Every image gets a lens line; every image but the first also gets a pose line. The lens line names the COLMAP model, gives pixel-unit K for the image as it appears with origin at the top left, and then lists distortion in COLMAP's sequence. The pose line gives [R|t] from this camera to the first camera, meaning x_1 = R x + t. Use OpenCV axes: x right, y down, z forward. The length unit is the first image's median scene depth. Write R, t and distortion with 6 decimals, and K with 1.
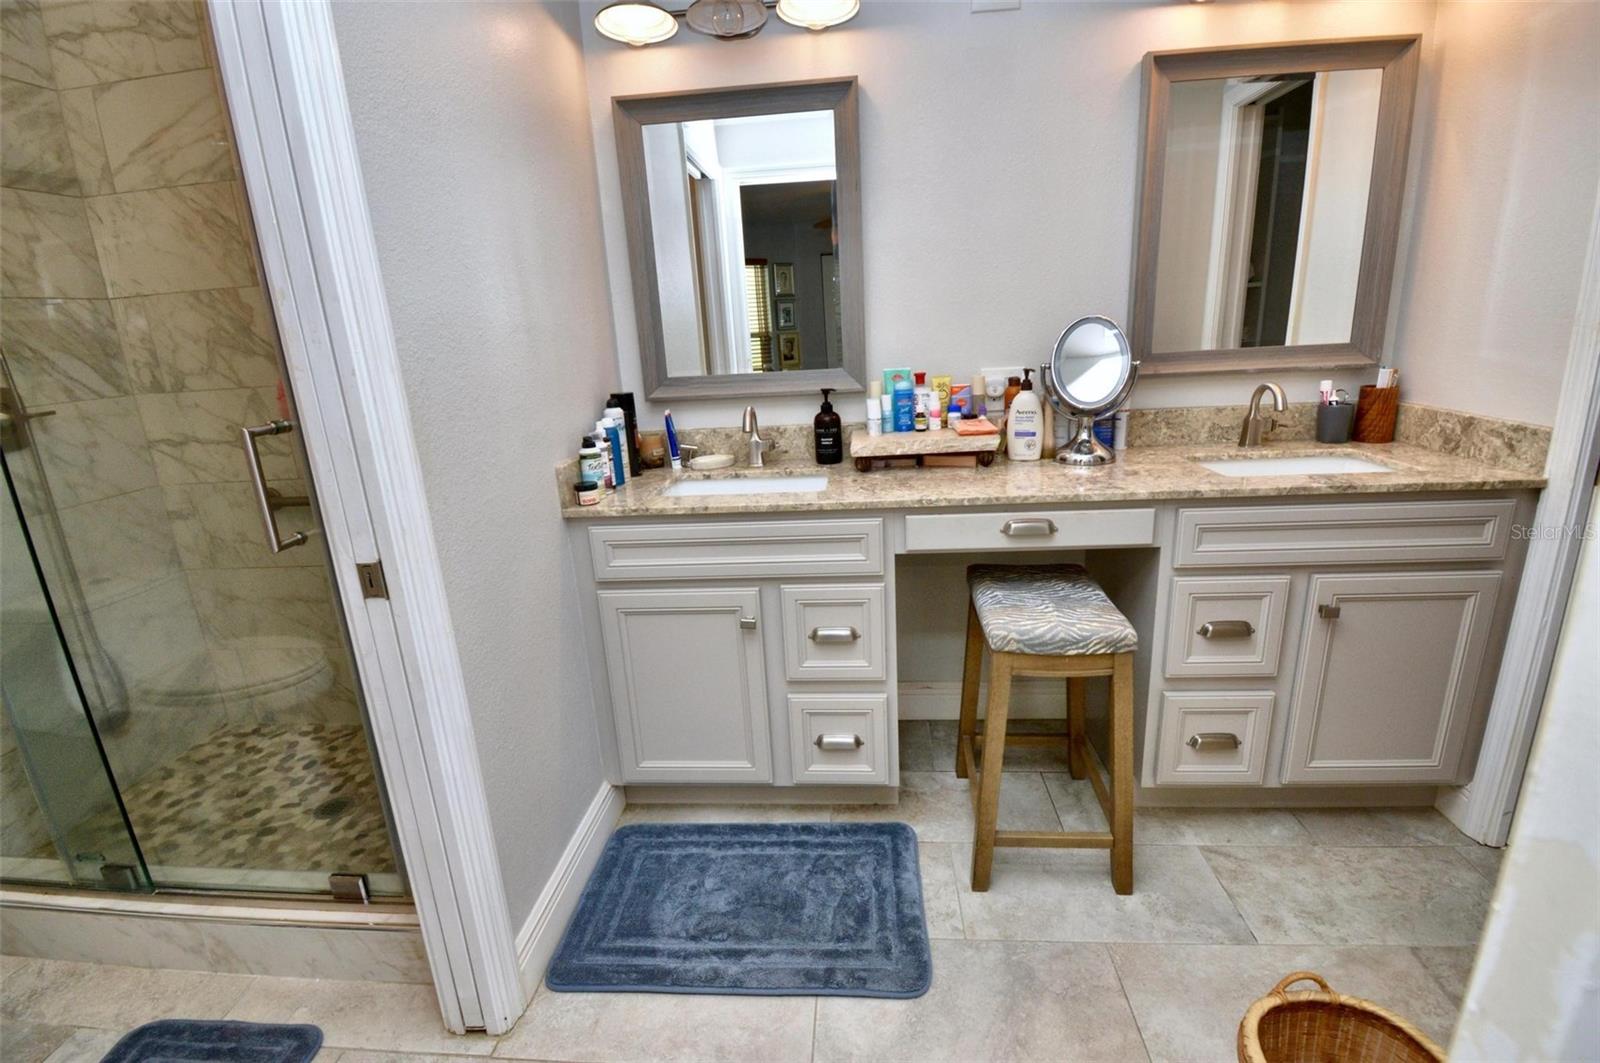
lens RADIAL K [[710.8, 0, 802.9], [0, 710.8, 524.2], [0, 0, 1]] dist [0.013469, -0.020994]
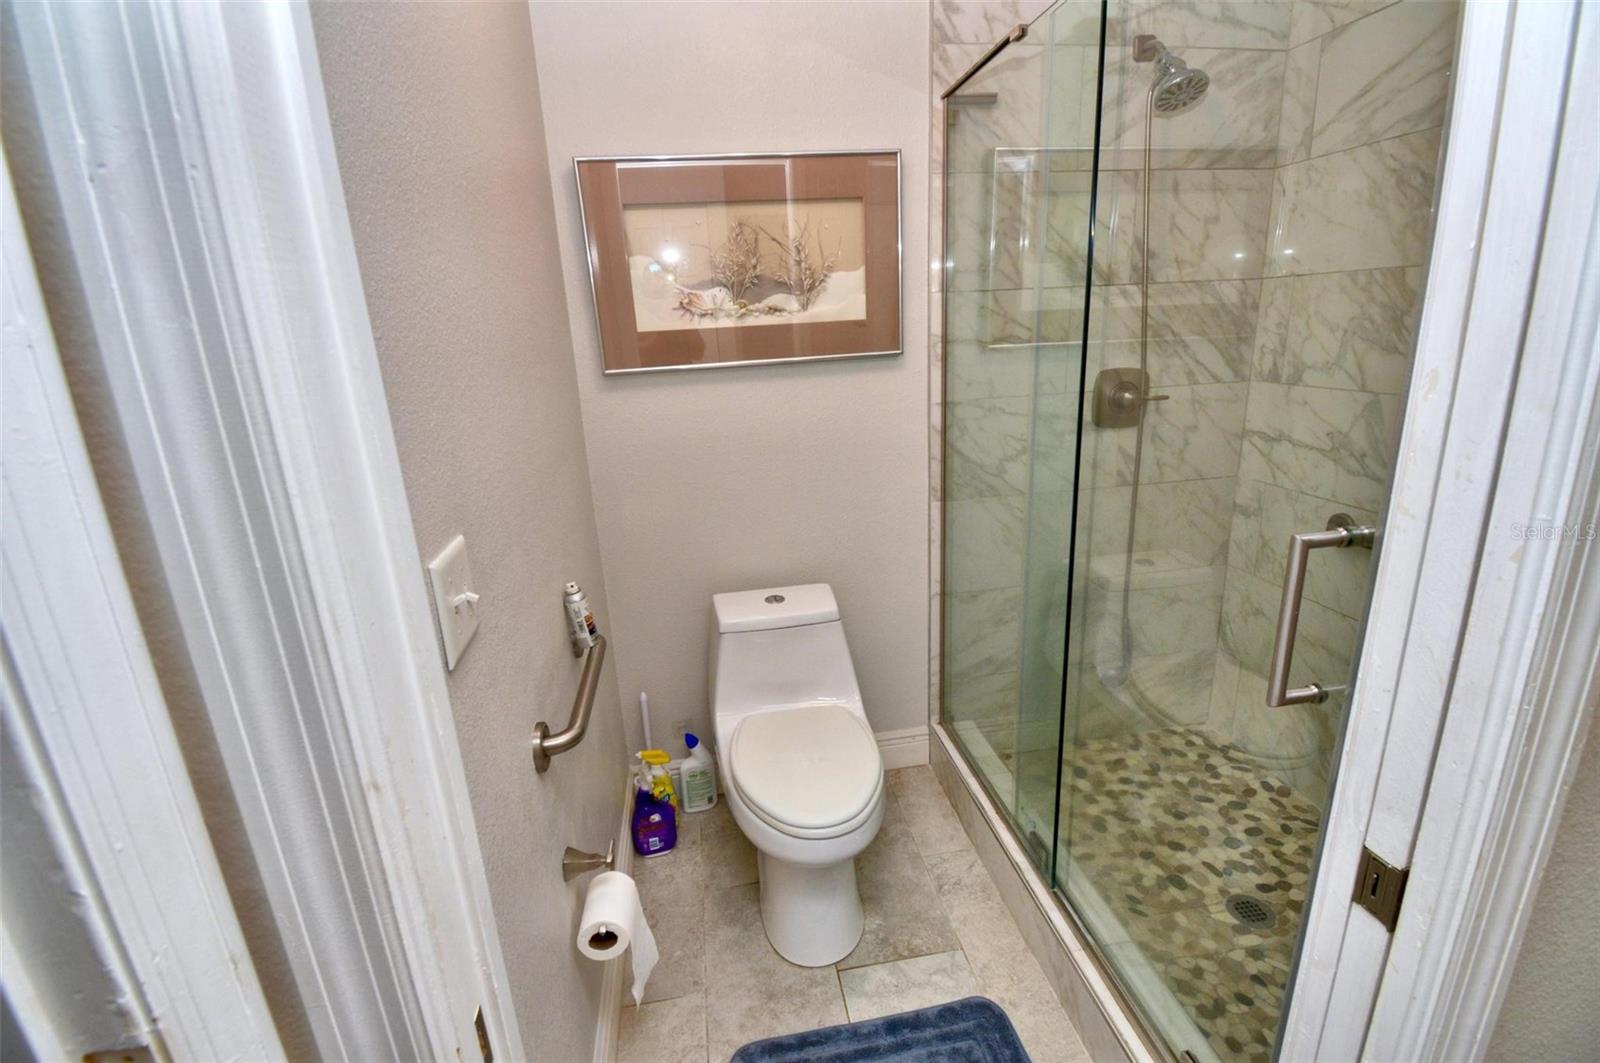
lens RADIAL K [[710.8, 0, 789.8], [0, 710.8, 526.2], [0, 0, 1]] dist [0.013469, -0.020994]
pose [[0.220353, 0.304483, -0.926679, -0.144977], [-0.222795, 0.940628, 0.256088, -0.115373], [0.949635, 0.150030, 0.275108, 0.191459]]
